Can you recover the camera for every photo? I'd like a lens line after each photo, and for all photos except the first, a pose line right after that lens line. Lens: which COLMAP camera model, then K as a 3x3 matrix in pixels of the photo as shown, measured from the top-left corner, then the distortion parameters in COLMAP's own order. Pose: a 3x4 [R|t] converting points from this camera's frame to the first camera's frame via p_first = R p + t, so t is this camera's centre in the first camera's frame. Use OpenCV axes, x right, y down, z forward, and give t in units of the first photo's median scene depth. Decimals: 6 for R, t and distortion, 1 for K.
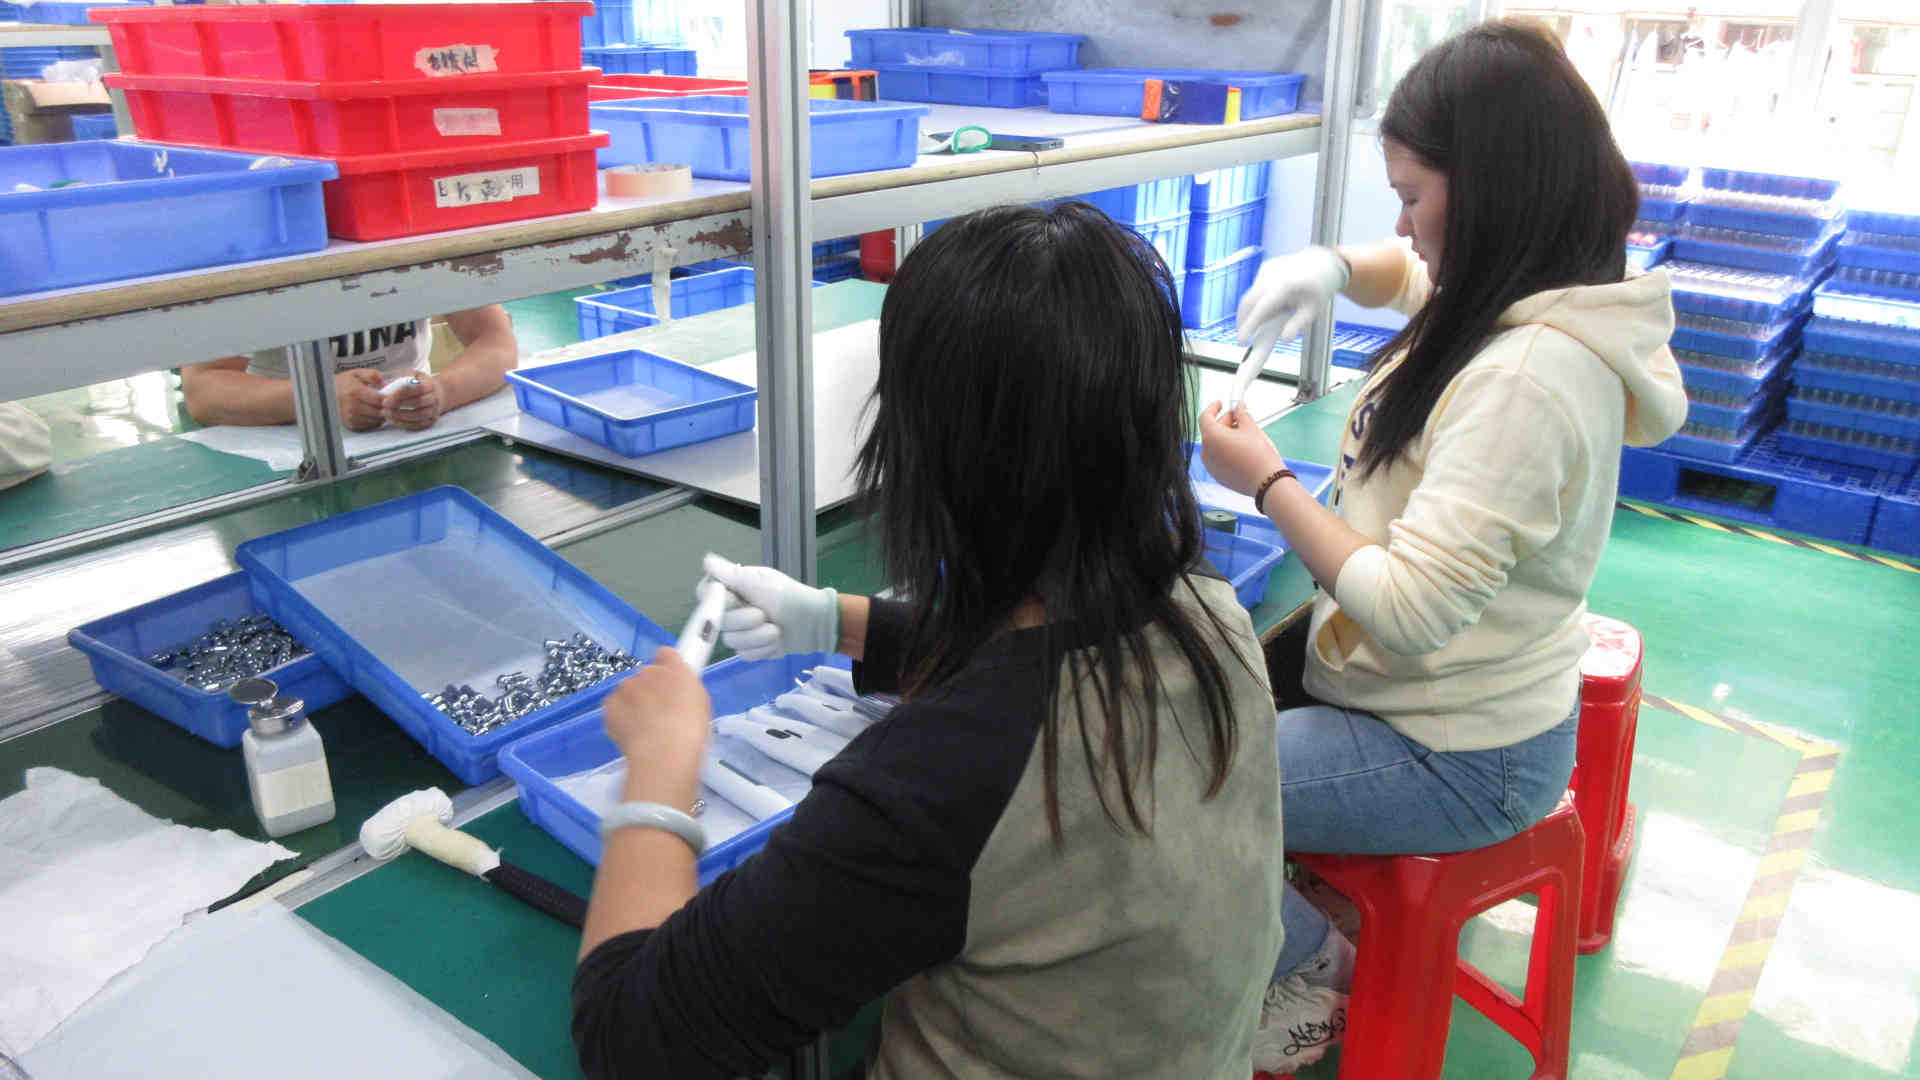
lens RADIAL K [[1459.3, 0, 965.8], [0, 1459.3, 539.6], [0, 0, 1]] dist [0.009694, -0.007309]
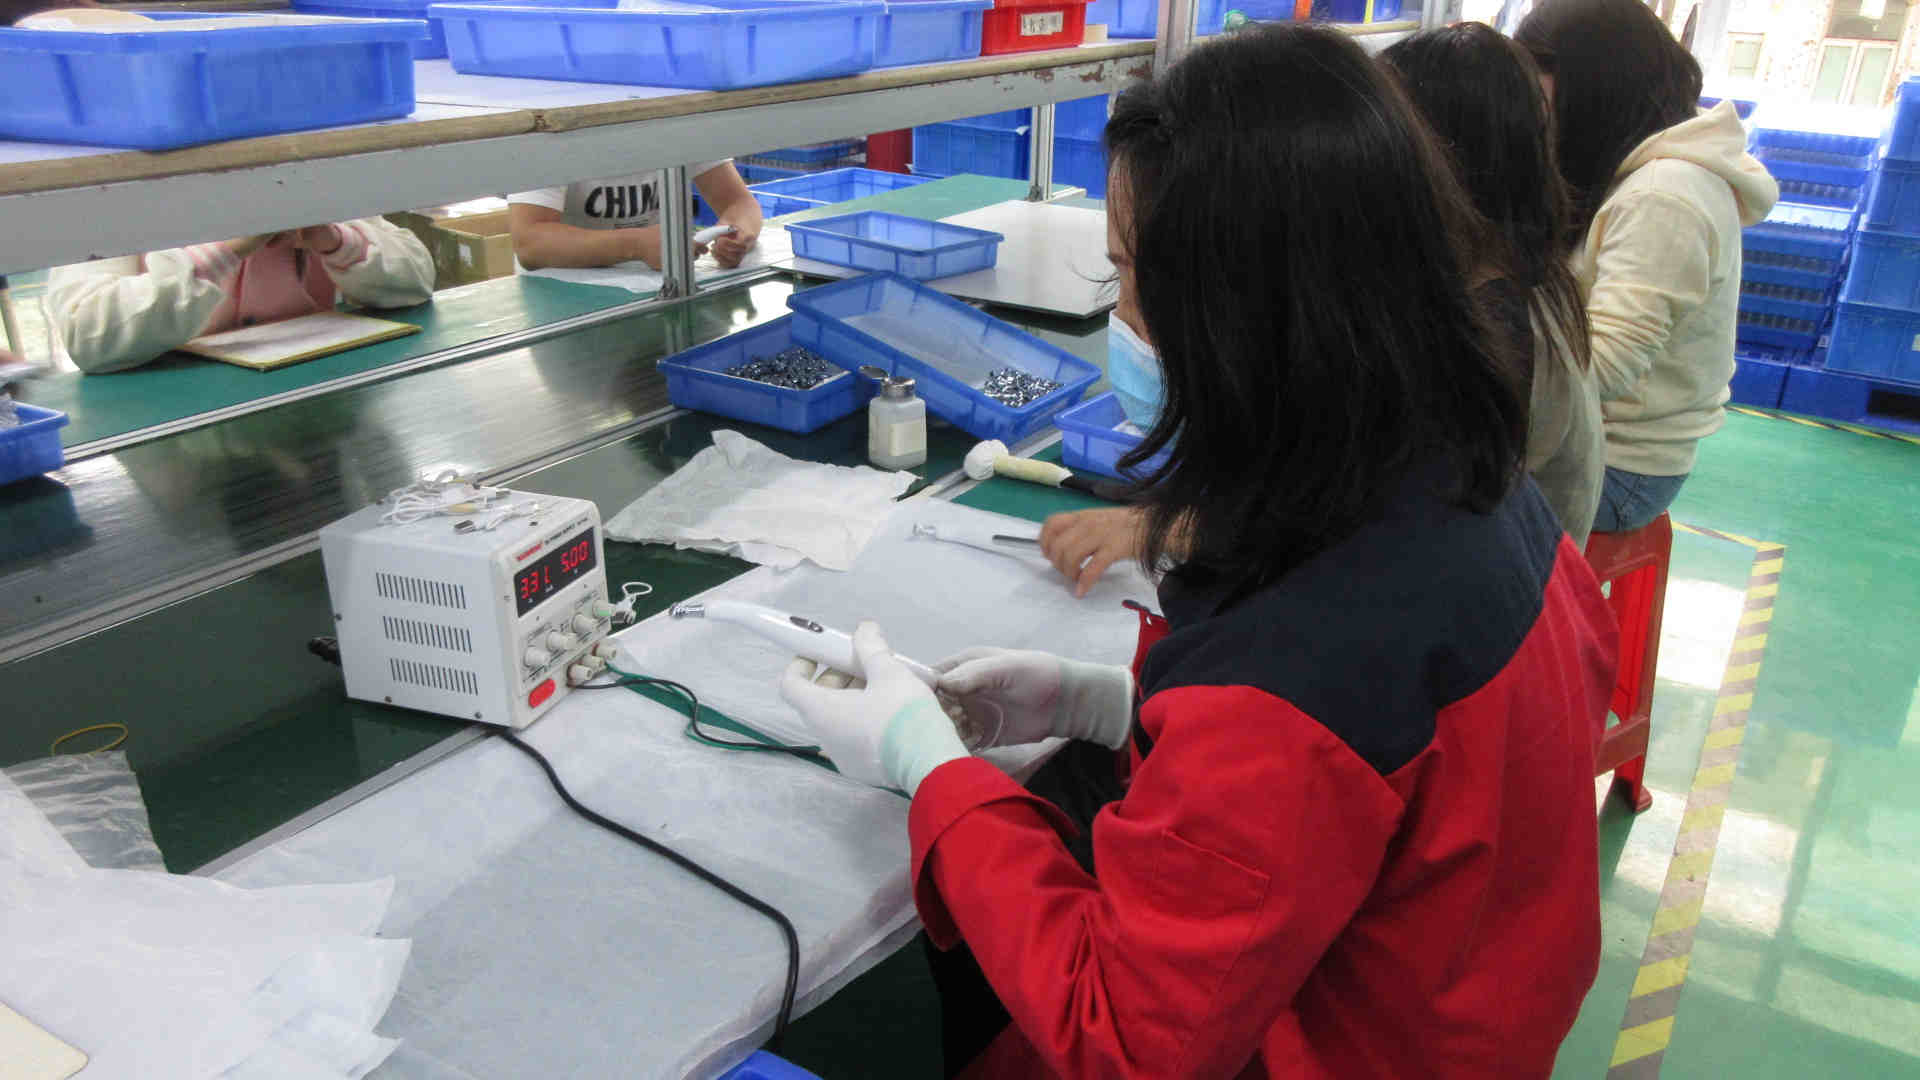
lens RADIAL K [[1459.3, 0, 953.1], [0, 1459.3, 541.3], [0, 0, 1]] dist [0.009694, -0.007309]
pose [[0.996280, -0.018190, 0.084233, -0.334286], [0.016035, 0.999529, 0.026183, 0.146449], [-0.084670, -0.024735, 0.996102, -0.288718]]
